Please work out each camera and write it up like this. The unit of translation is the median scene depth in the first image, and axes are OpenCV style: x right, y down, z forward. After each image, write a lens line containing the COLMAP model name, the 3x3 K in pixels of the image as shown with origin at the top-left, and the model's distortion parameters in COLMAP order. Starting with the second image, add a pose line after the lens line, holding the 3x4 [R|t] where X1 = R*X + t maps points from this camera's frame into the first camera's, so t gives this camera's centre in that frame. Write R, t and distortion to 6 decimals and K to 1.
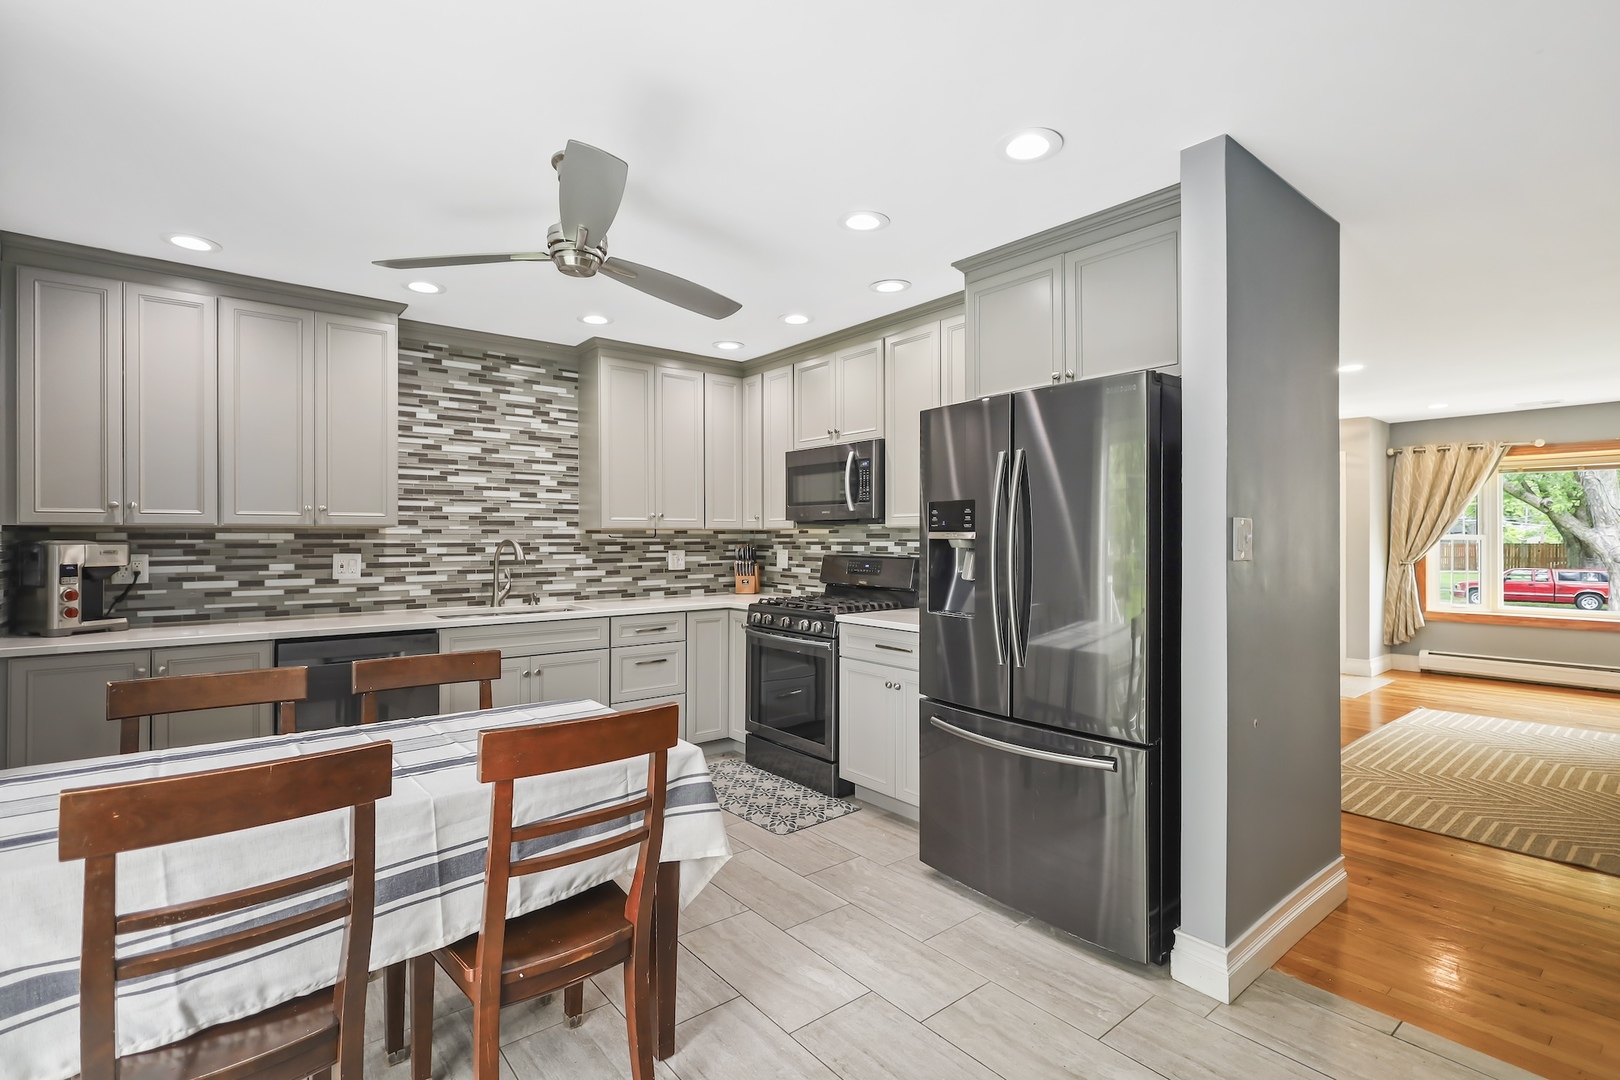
lens RADIAL K [[756.5, 0, 805.9], [0, 756.5, 537.5], [0, 0, 1]] dist [0.002447, 0.000105]
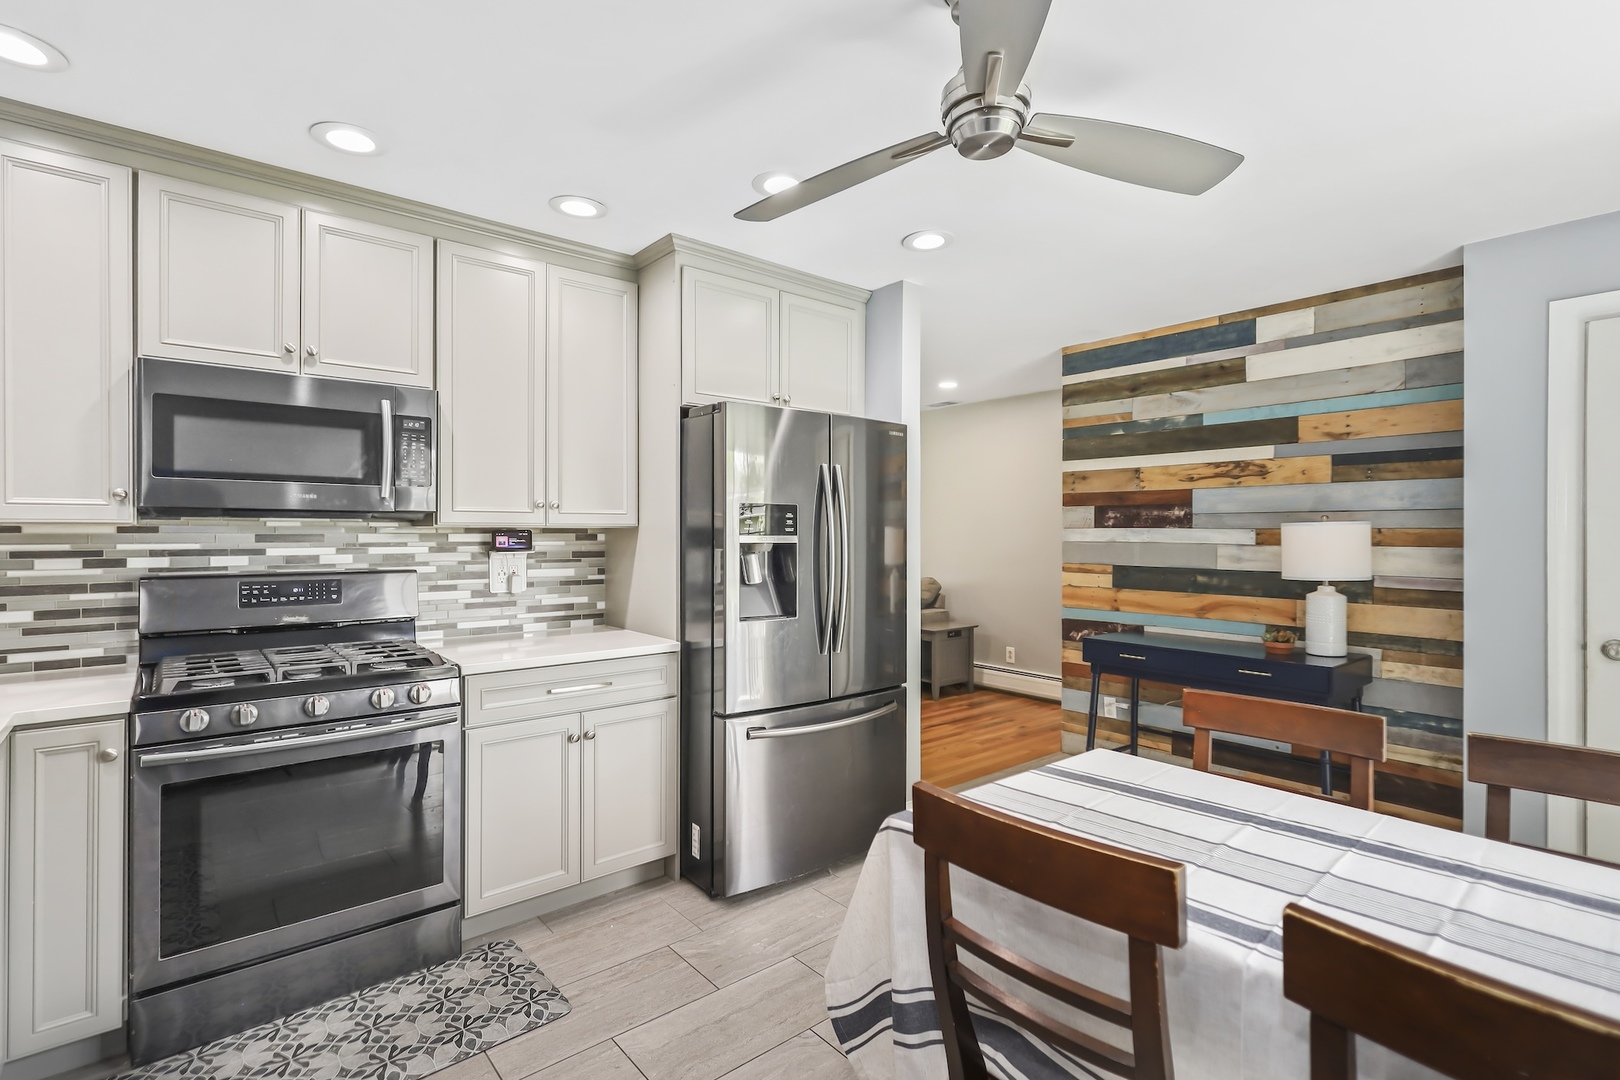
lens RADIAL K [[756.5, 0, 805.9], [0, 756.5, 537.5], [0, 0, 1]] dist [0.002447, 0.000105]
pose [[-0.014469, -0.003049, 0.999891, -0.493486], [-0.000953, 0.999995, 0.003035, -0.004846], [-0.999895, -0.000908, -0.014472, 0.597658]]
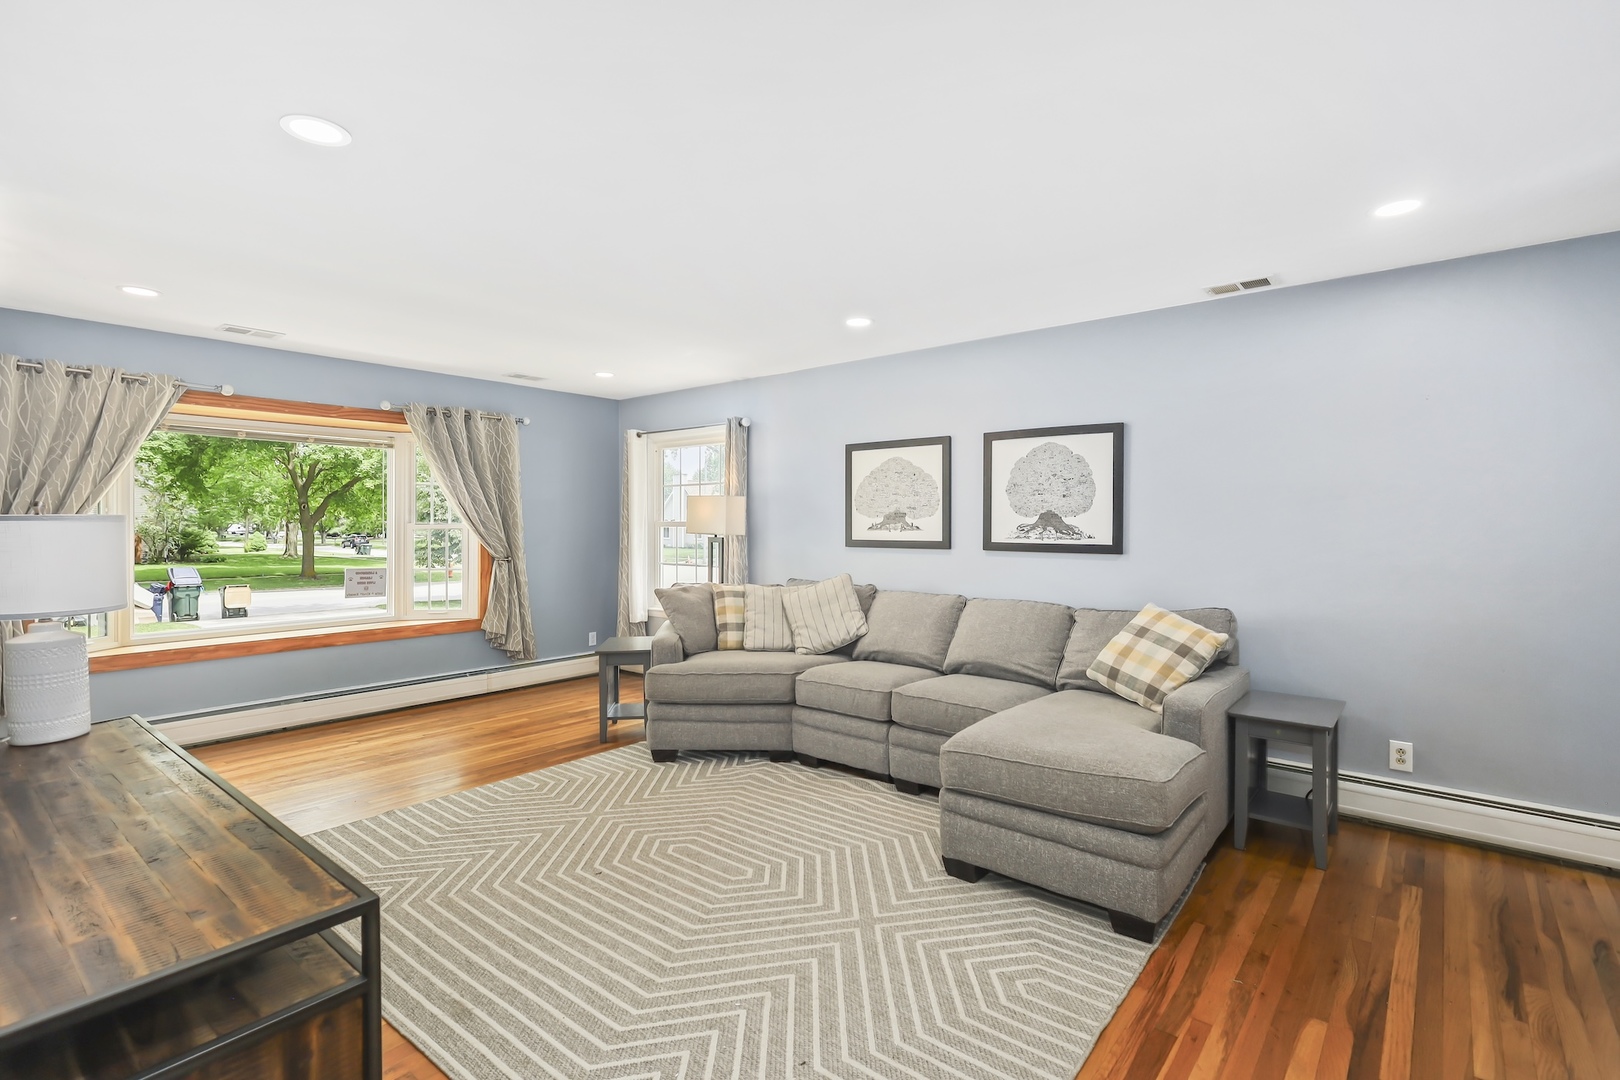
lens RADIAL K [[756.5, 0, 805.9], [0, 756.5, 537.5], [0, 0, 1]] dist [0.002447, 0.000105]
pose [[-0.188004, -0.017180, 0.982018, 0.281864], [-0.001490, 0.999851, 0.017207, -0.006278], [-0.982167, 0.001772, -0.188001, 0.896222]]
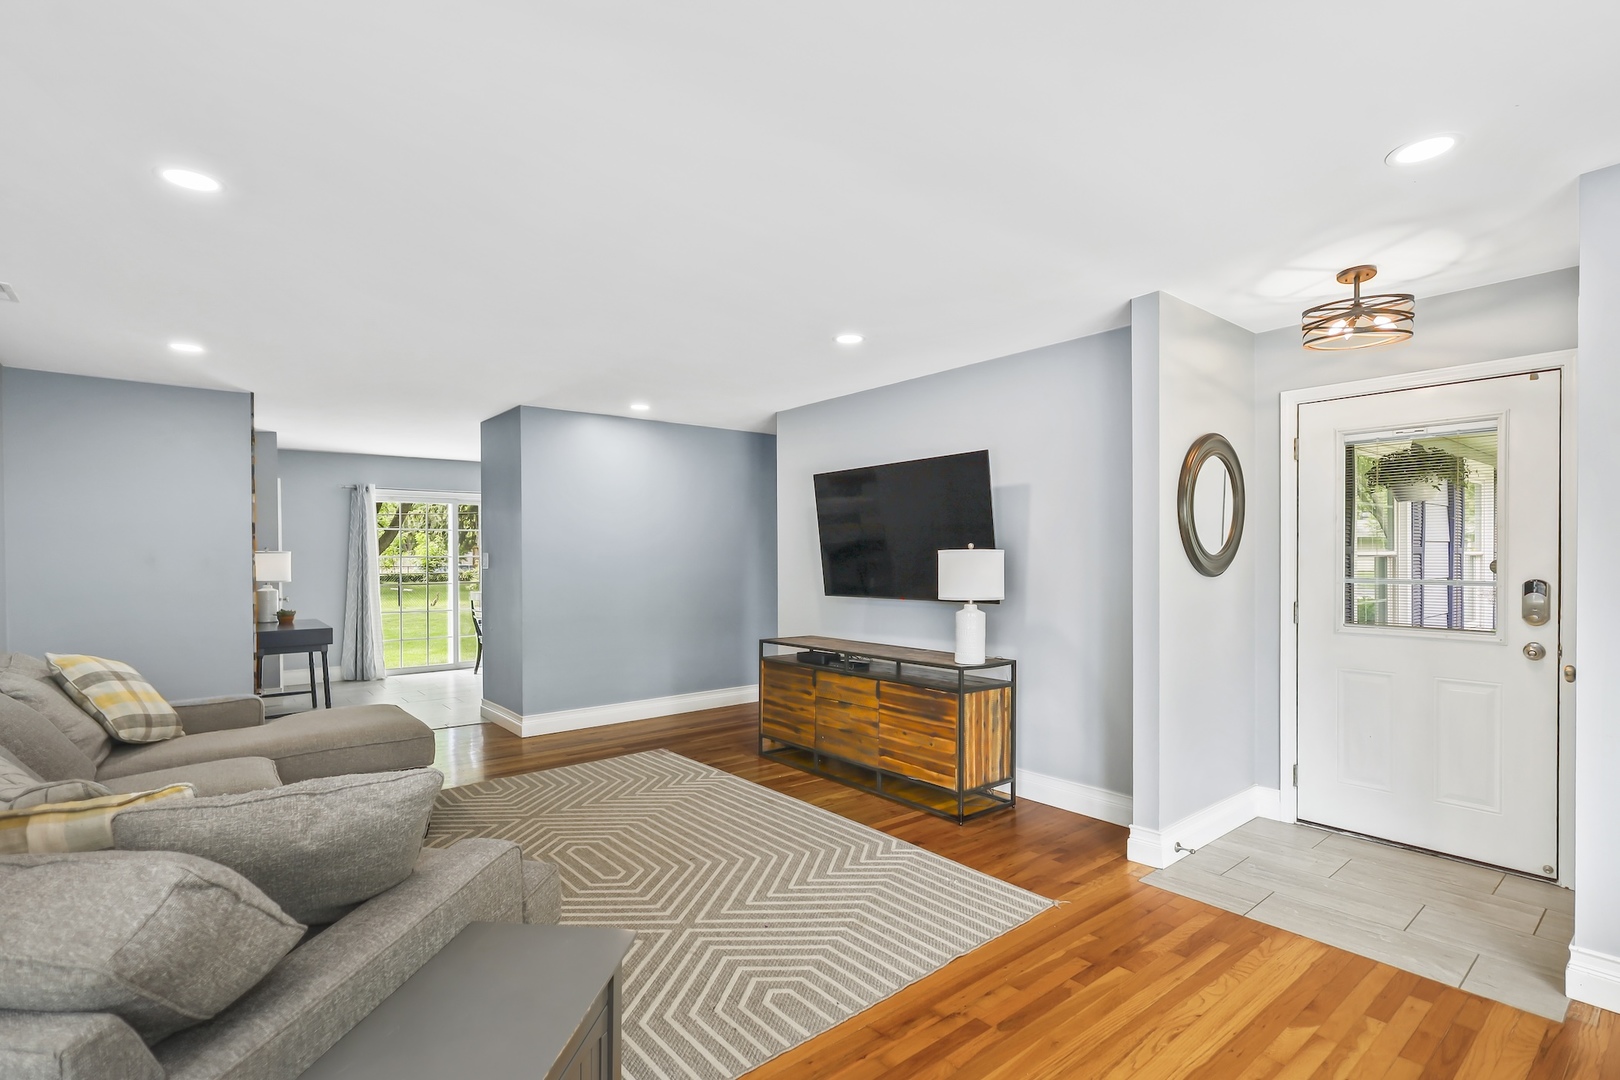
lens RADIAL K [[765.9, 0, 814.6], [0, 765.9, 560.1], [0, 0, 1]] dist [0.000348, -0.000026]
pose [[0.006217, 0.009121, -0.999939, 1.656151], [0.006910, 0.999934, 0.009164, -0.007846], [0.999957, -0.006967, 0.006154, 1.061963]]
